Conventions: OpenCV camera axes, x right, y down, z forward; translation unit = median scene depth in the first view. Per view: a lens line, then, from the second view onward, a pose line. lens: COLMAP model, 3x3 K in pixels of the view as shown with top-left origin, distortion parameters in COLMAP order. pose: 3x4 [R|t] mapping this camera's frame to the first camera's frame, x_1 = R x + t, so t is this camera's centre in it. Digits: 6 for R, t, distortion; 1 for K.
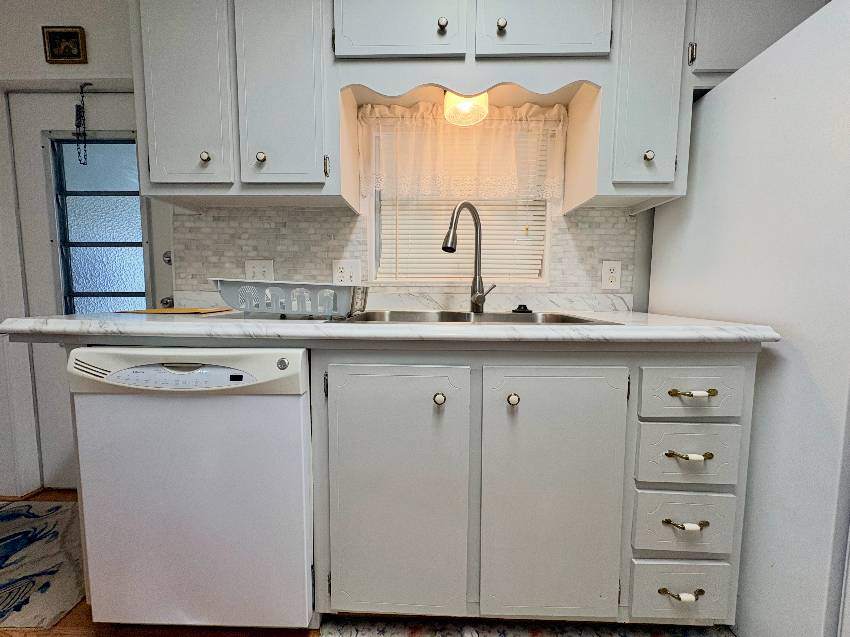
lens RADIAL K [[338.4, 0, 424.5], [0, 338.4, 317.8], [0, 0, 1]] dist [-0.003396, 0.000011]
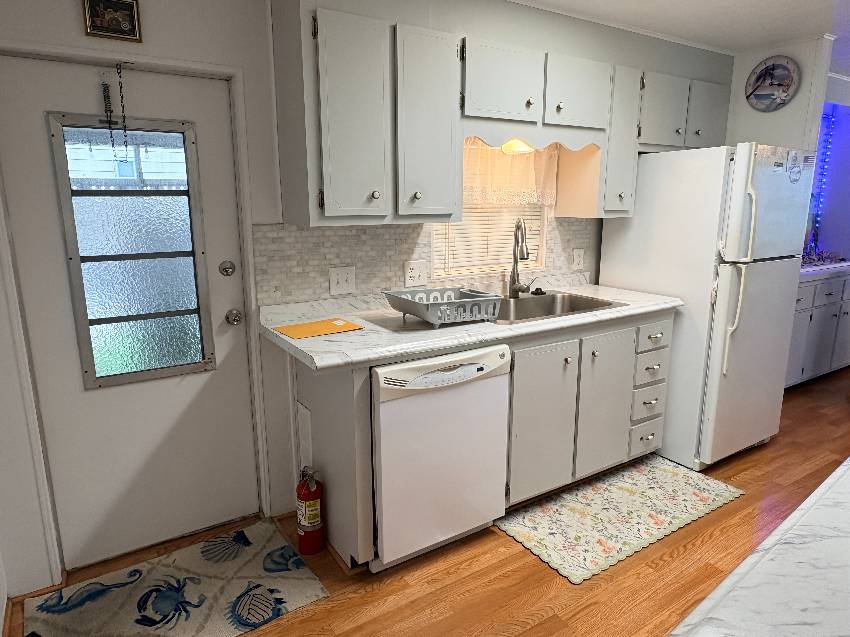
lens RADIAL K [[543.0, 0, 425.1], [0, 543.0, 317.9], [0, 0, 1]] dist [-0.009272, 0.006182]
pose [[0.832054, -0.126452, 0.540089, -1.224966], [0.053547, 0.987432, 0.148695, -0.257461], [-0.552104, -0.094802, 0.828368, -0.527754]]
